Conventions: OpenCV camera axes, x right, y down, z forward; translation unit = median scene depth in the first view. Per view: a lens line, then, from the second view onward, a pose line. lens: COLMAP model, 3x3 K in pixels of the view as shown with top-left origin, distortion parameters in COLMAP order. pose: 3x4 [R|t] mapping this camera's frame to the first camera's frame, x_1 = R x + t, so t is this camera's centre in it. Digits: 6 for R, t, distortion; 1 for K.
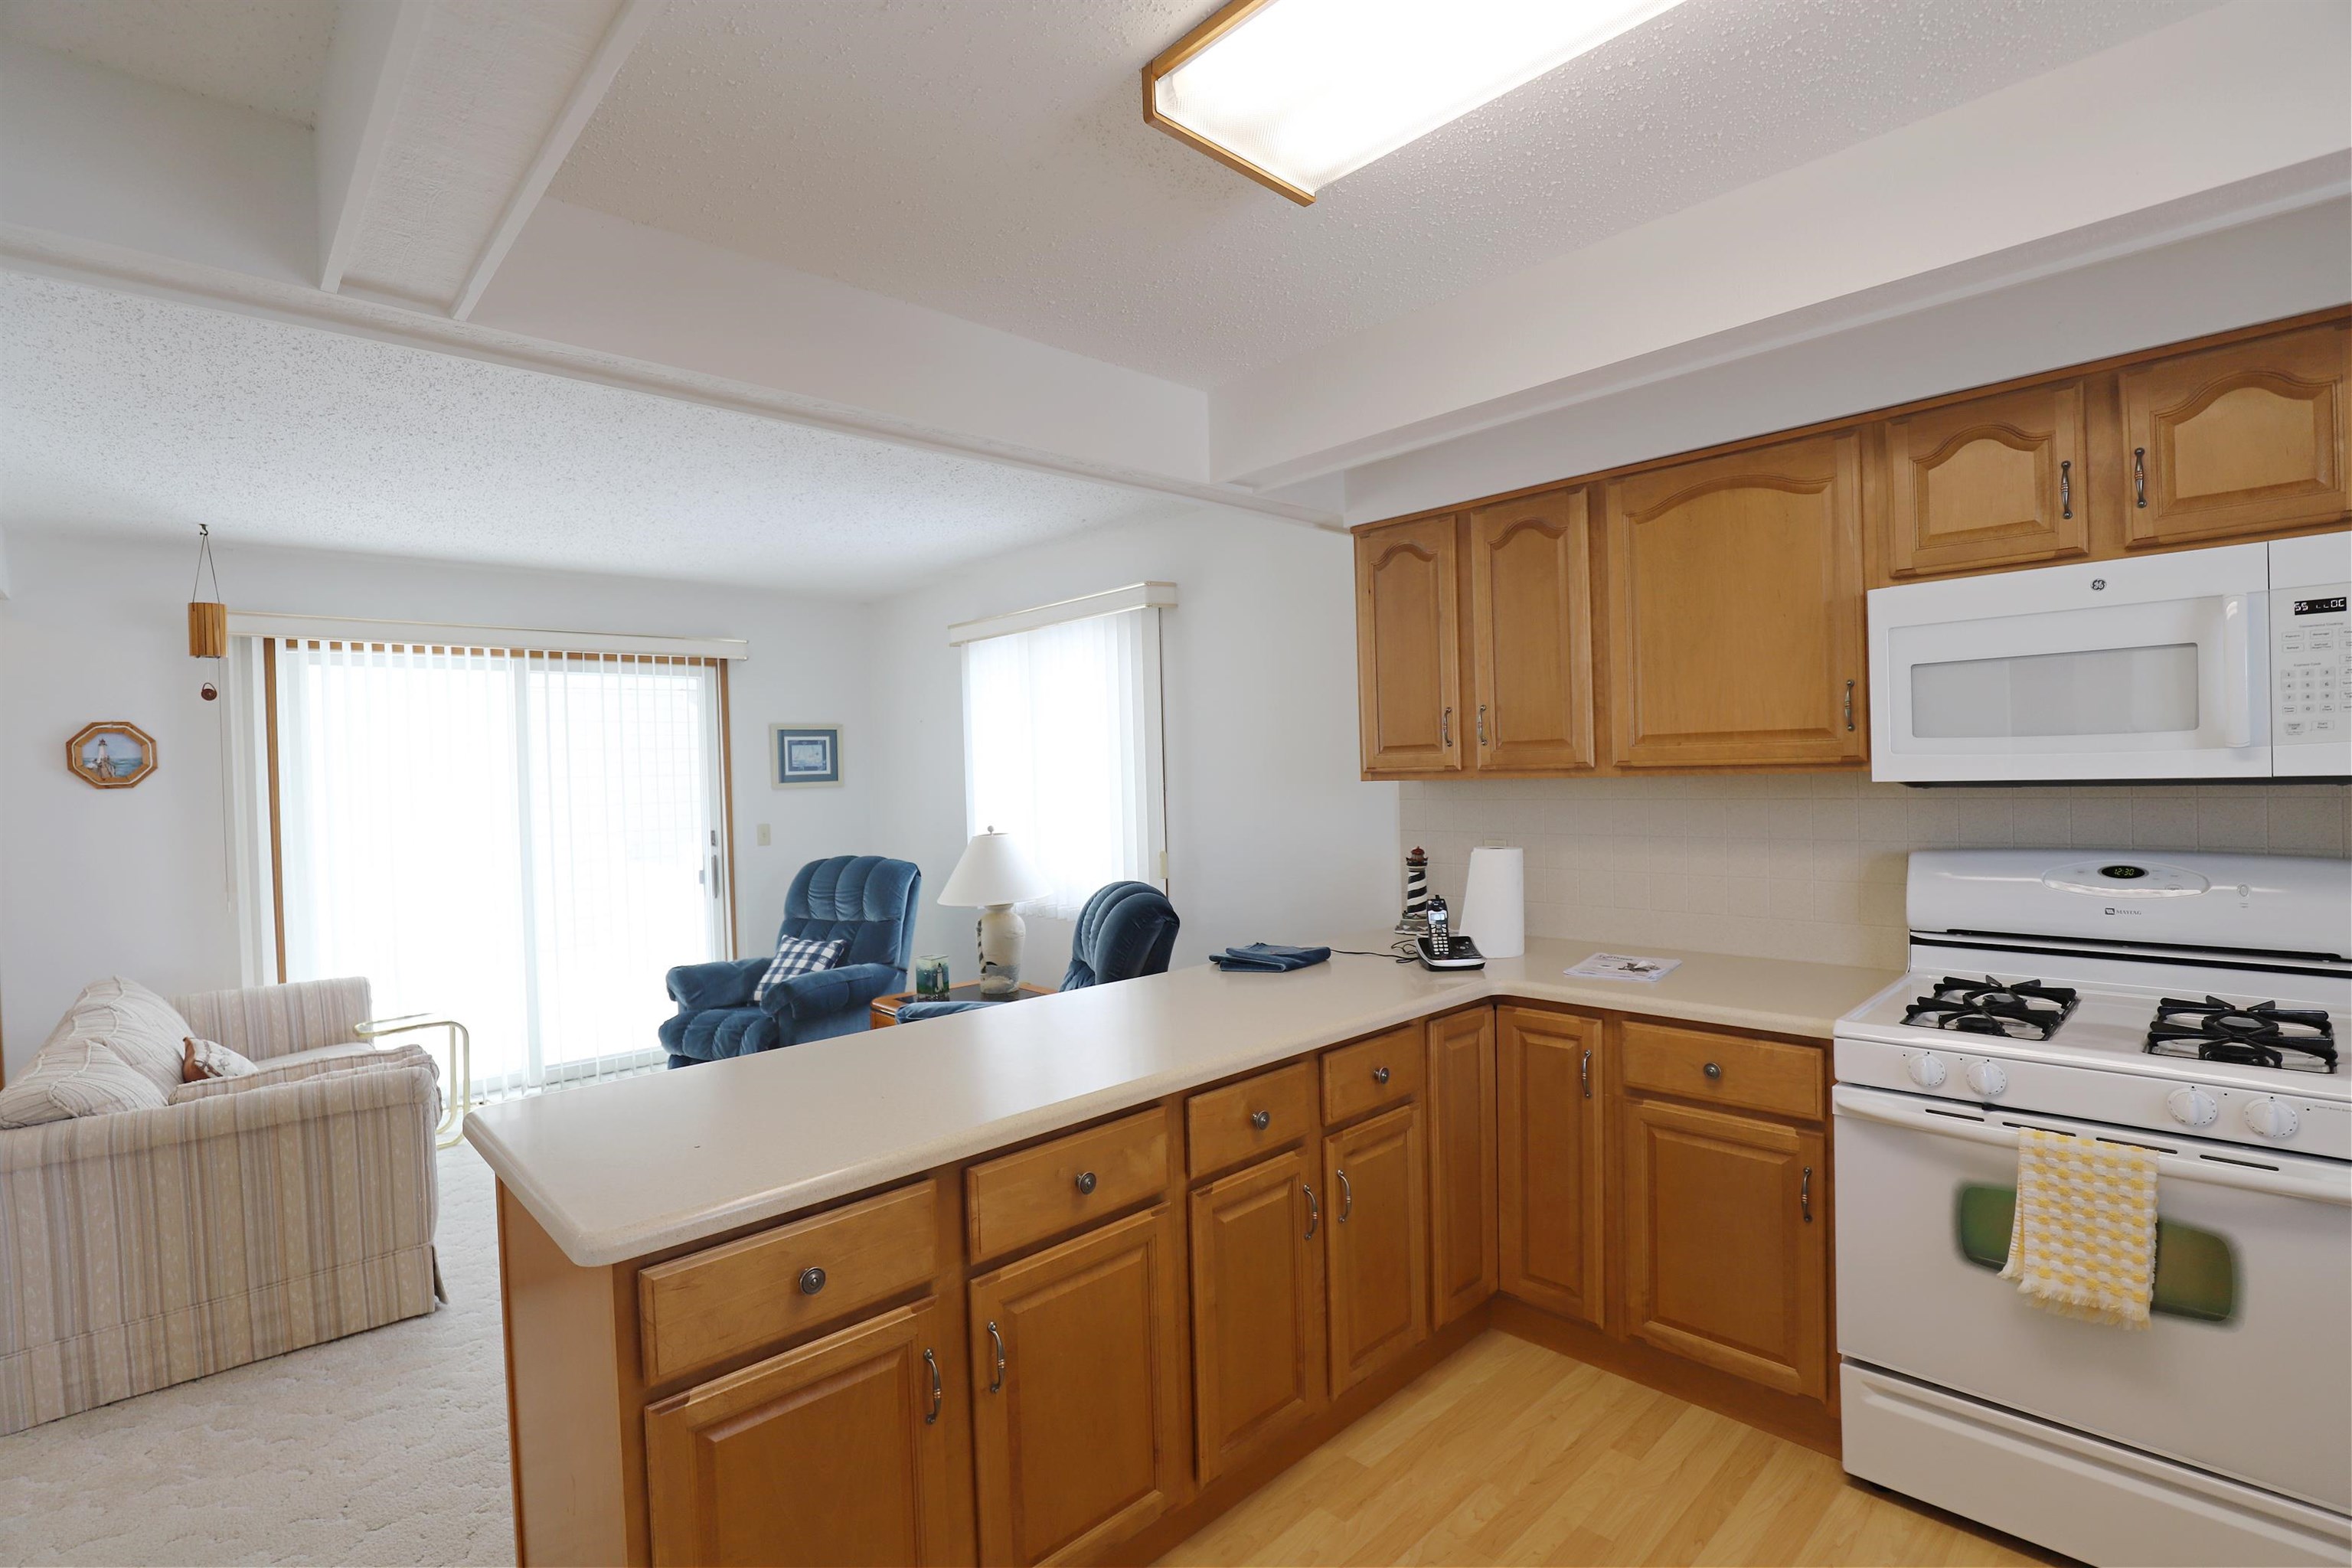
lens RADIAL K [[1081.0, 0, 1173.6], [0, 1081.0, 788.3], [0, 0, 1]] dist [-0.037040, 0.008139]
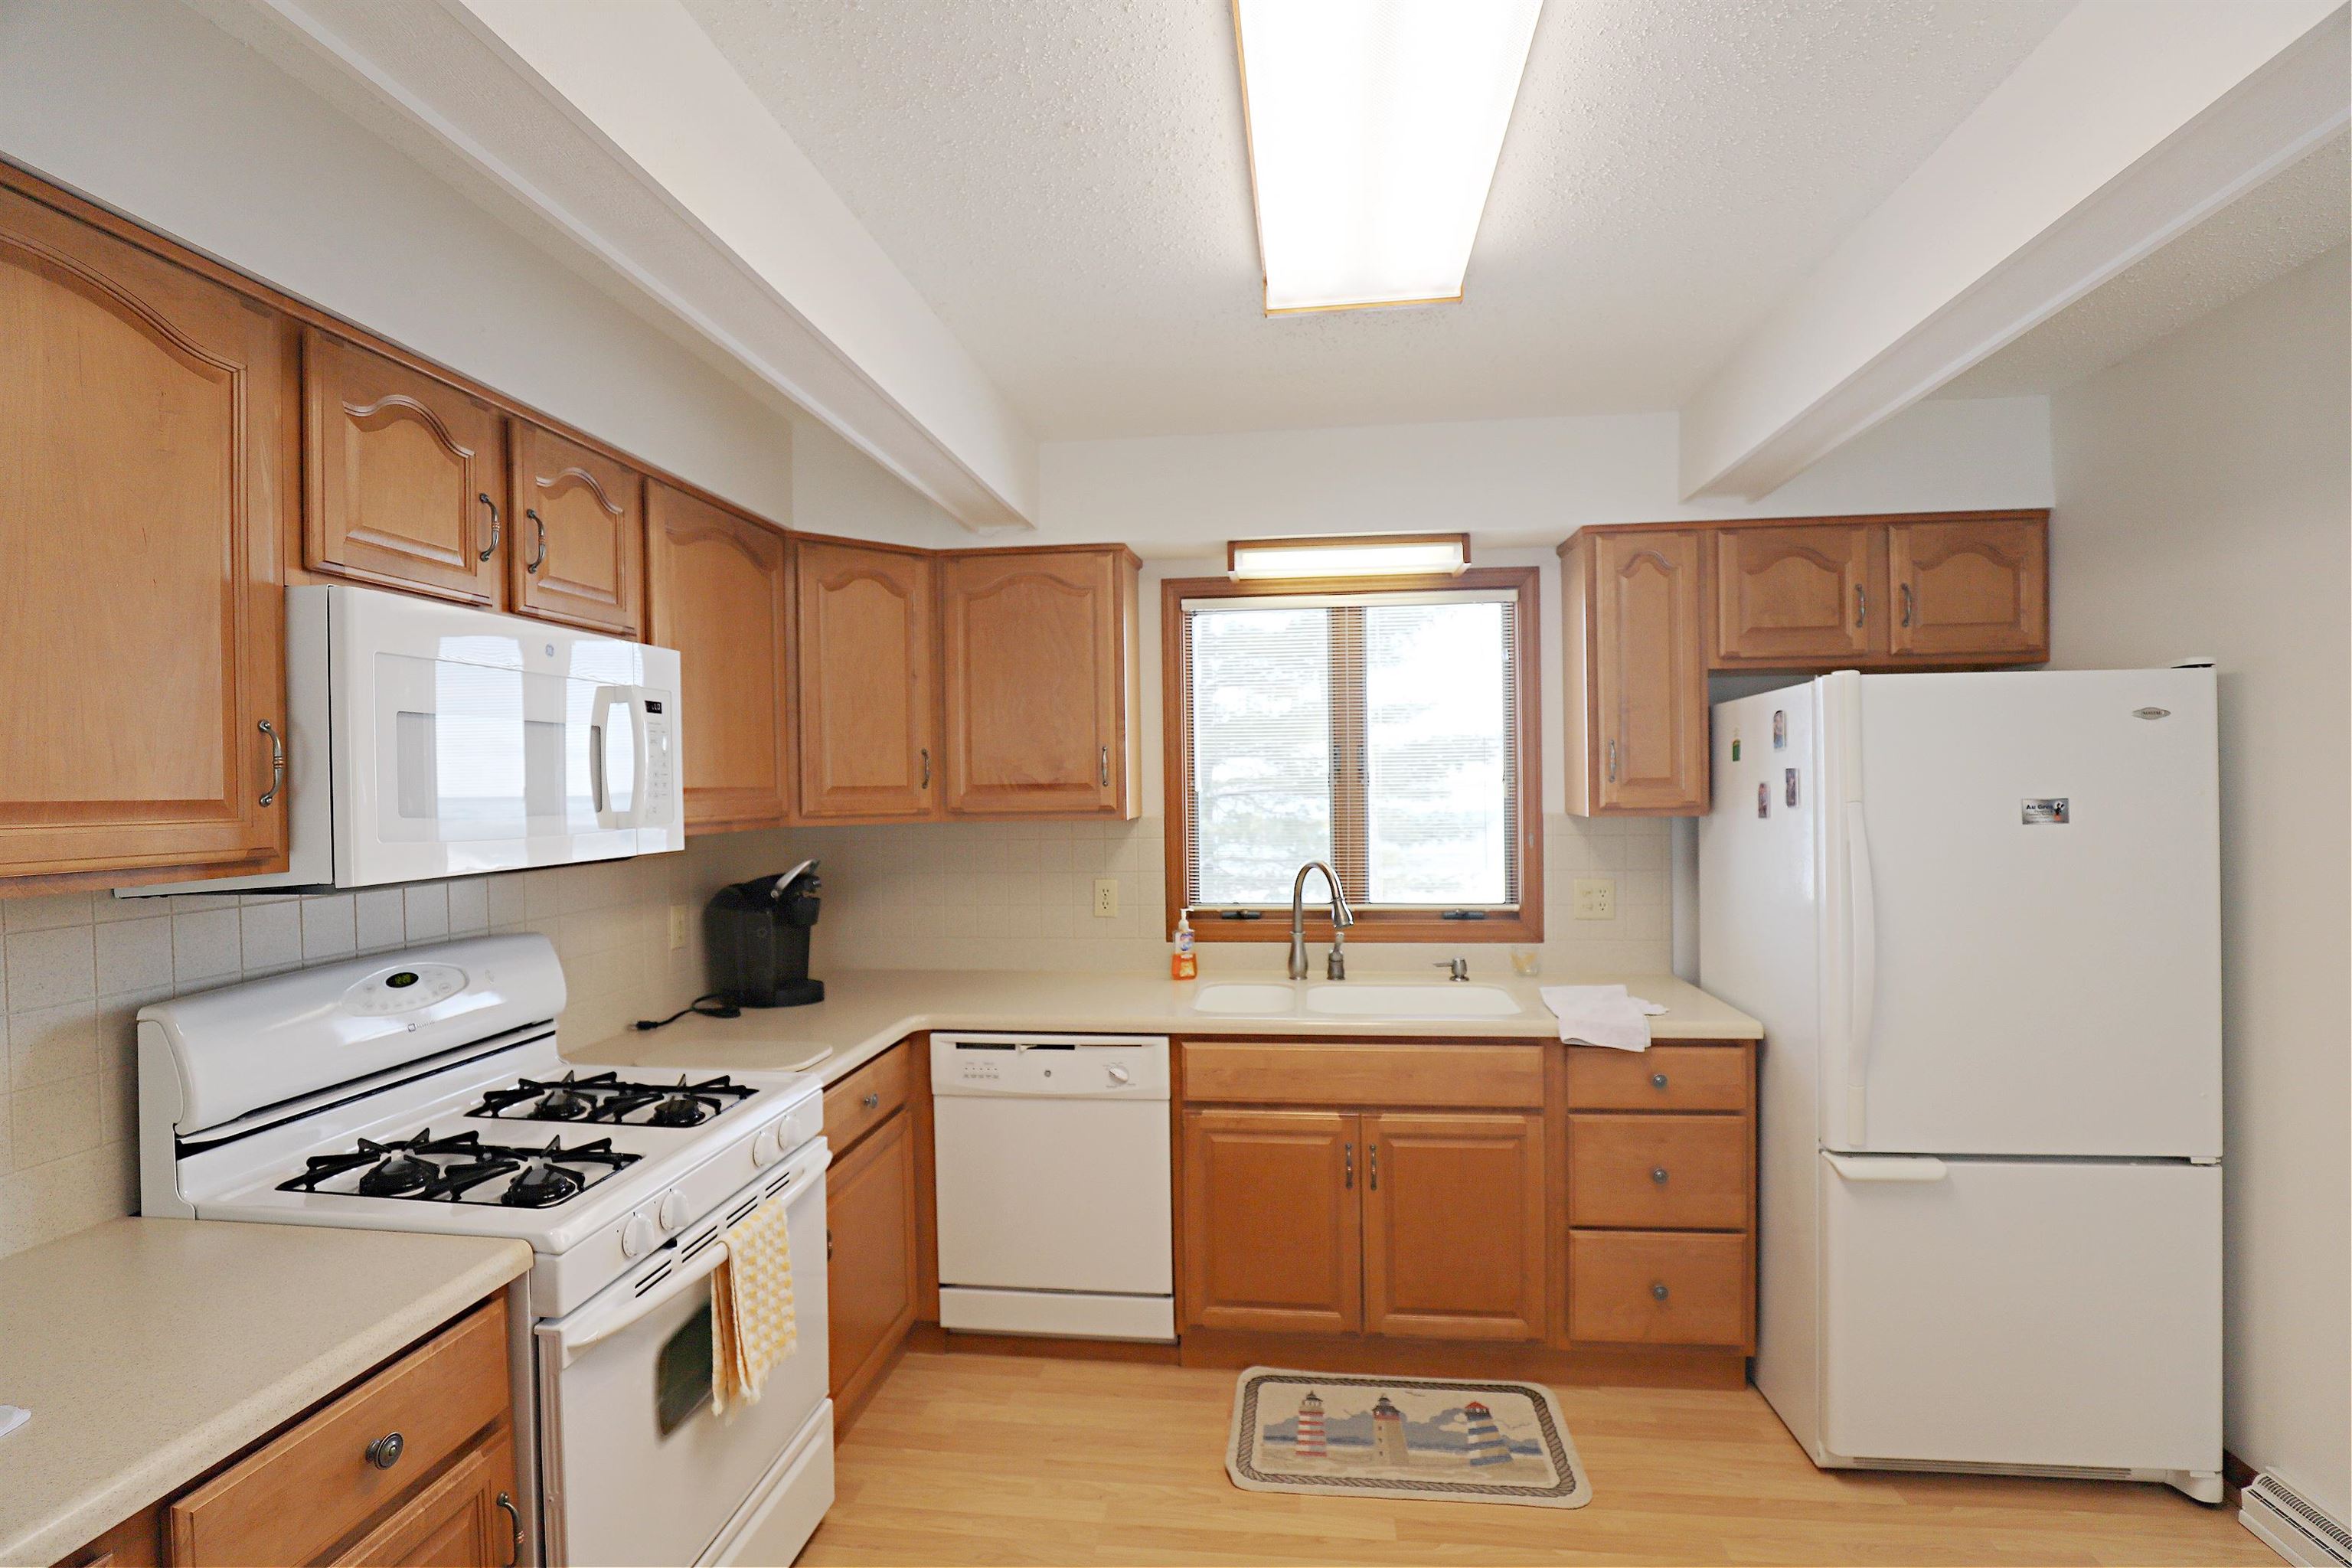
lens RADIAL K [[1086.9, 0, 1178.2], [0, 1086.9, 793.5], [0, 0, 1]] dist [-0.028435, 0.000380]
pose [[-0.635783, 0.030970, 0.771247, -0.127736], [0.045549, 0.998959, -0.002566, -0.030473], [-0.770523, 0.033498, -0.636531, 0.829203]]
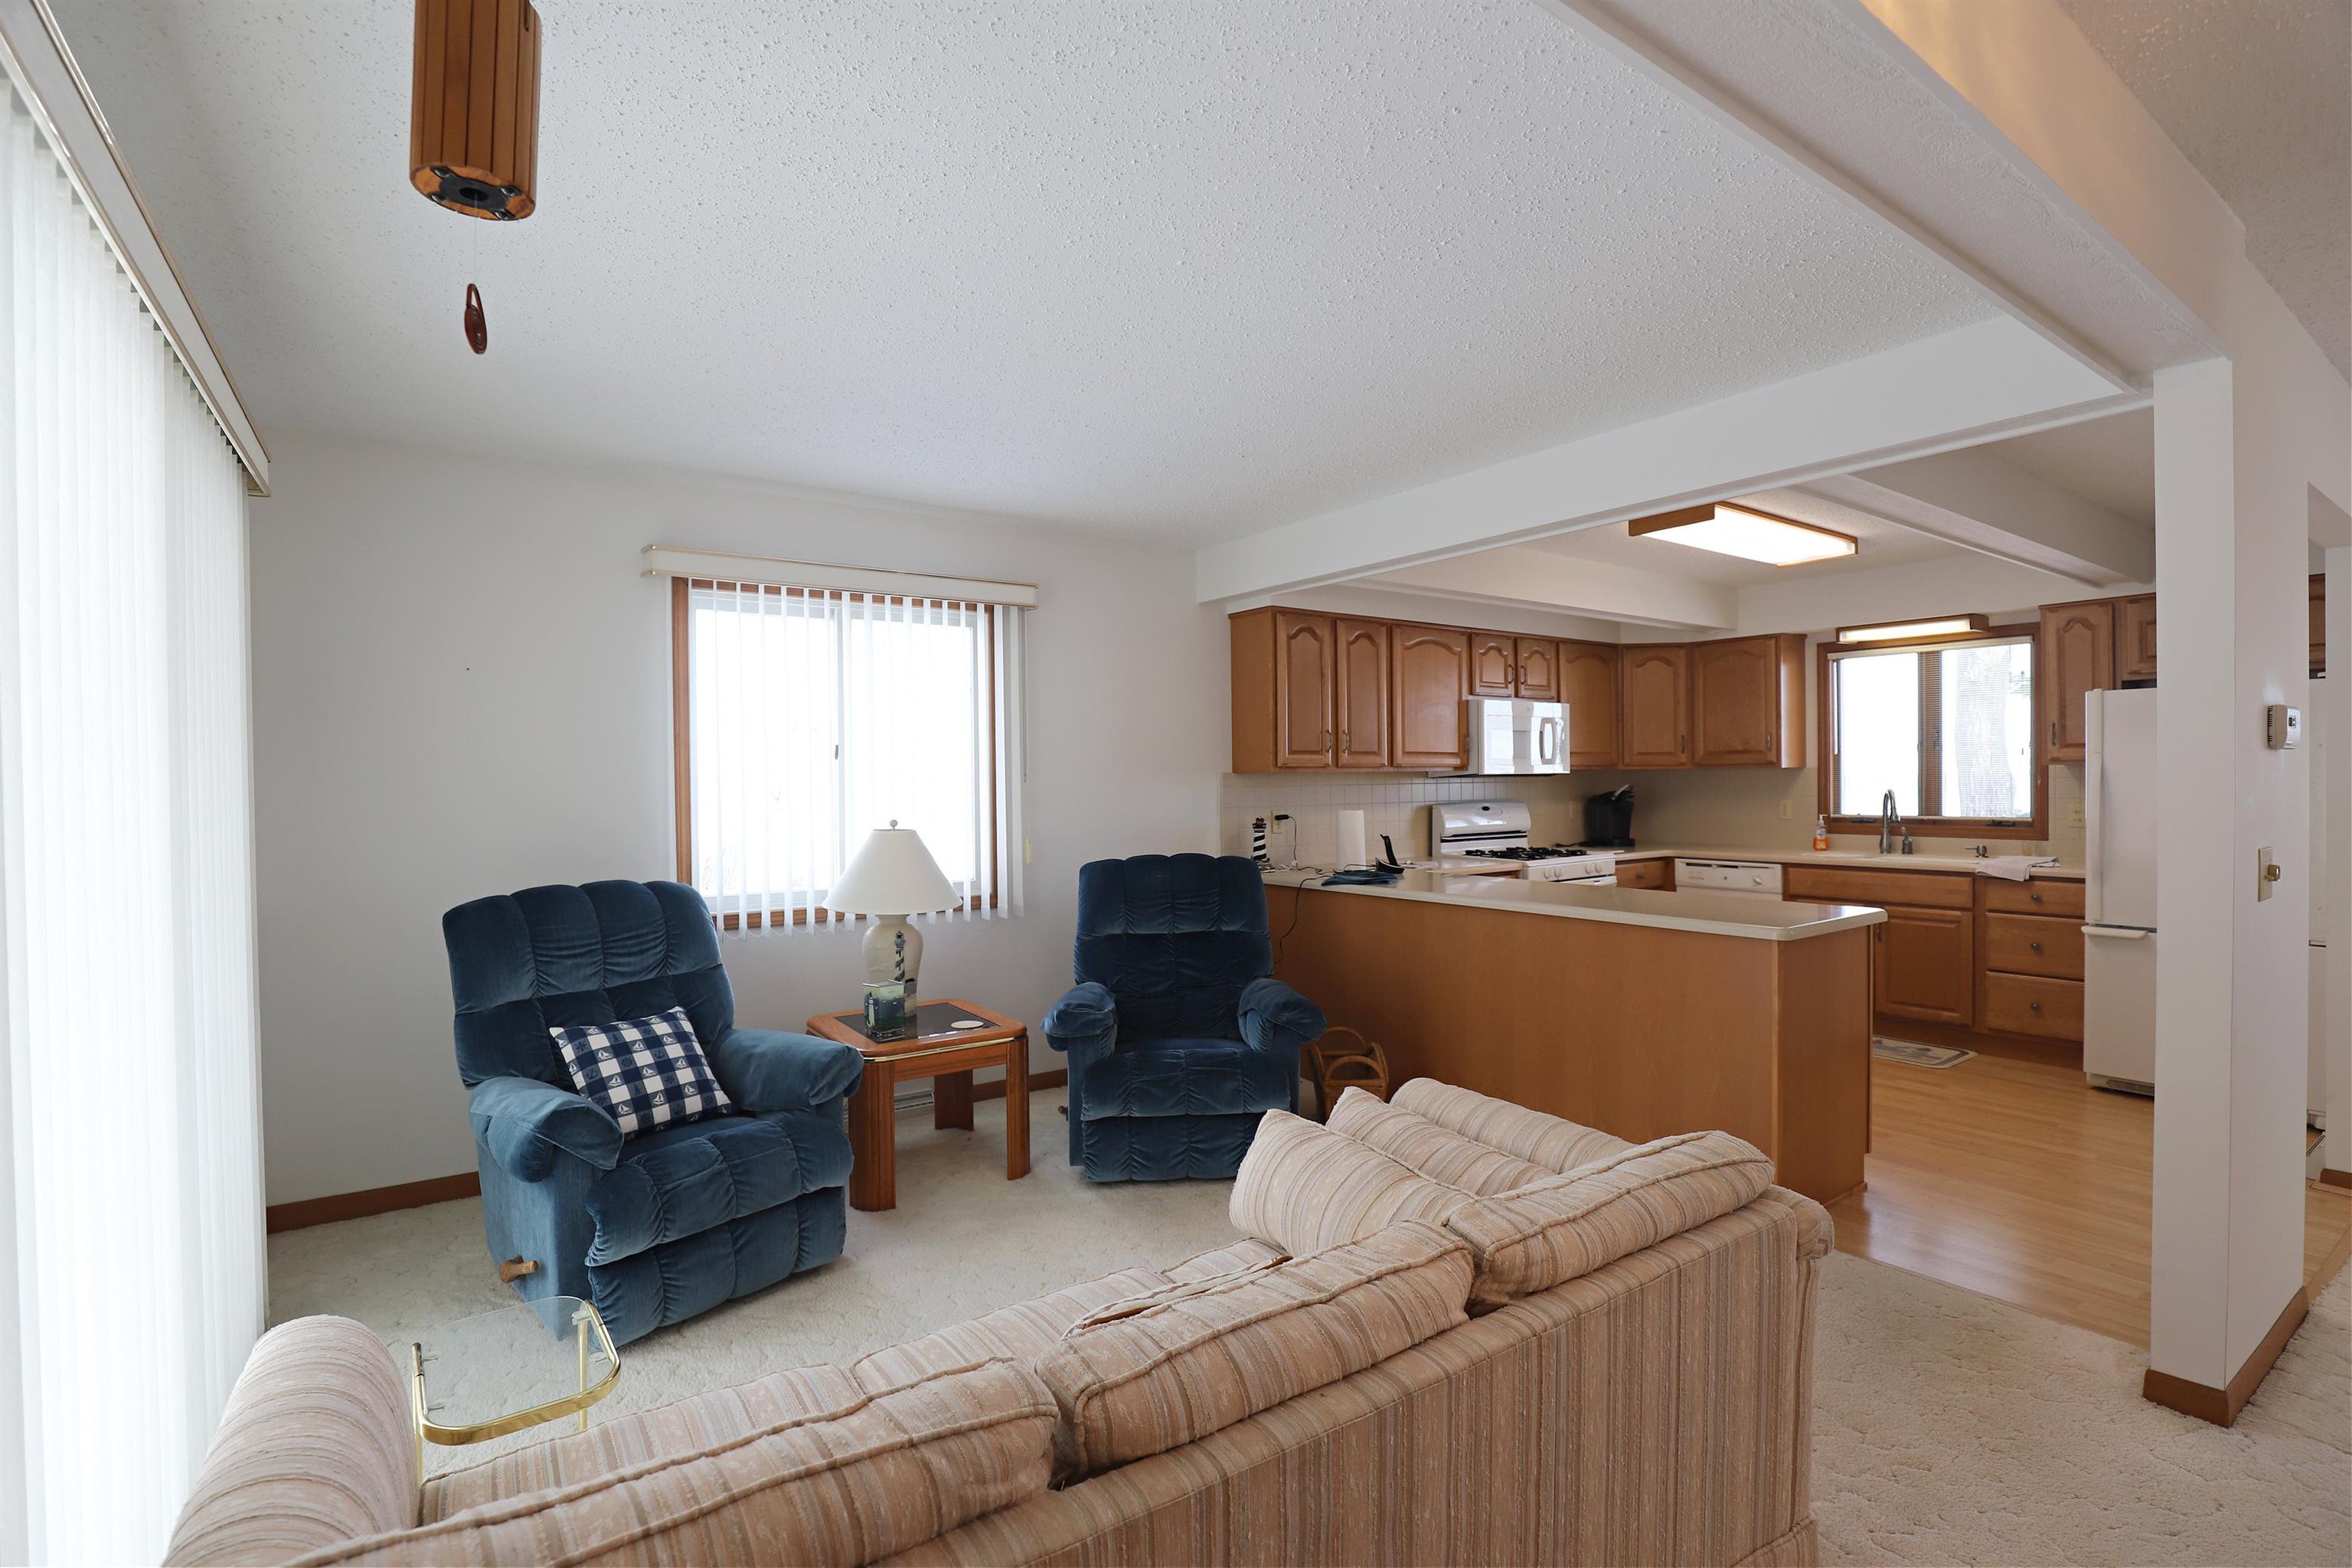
lens RADIAL K [[1081.0, 0, 1173.6], [0, 1081.0, 788.3], [0, 0, 1]] dist [-0.037040, 0.008139]
pose [[0.145524, 0.018286, 0.989186, -1.623872], [0.021689, 0.999530, -0.021668, 0.054567], [-0.989117, 0.024608, 0.145059, 1.098892]]
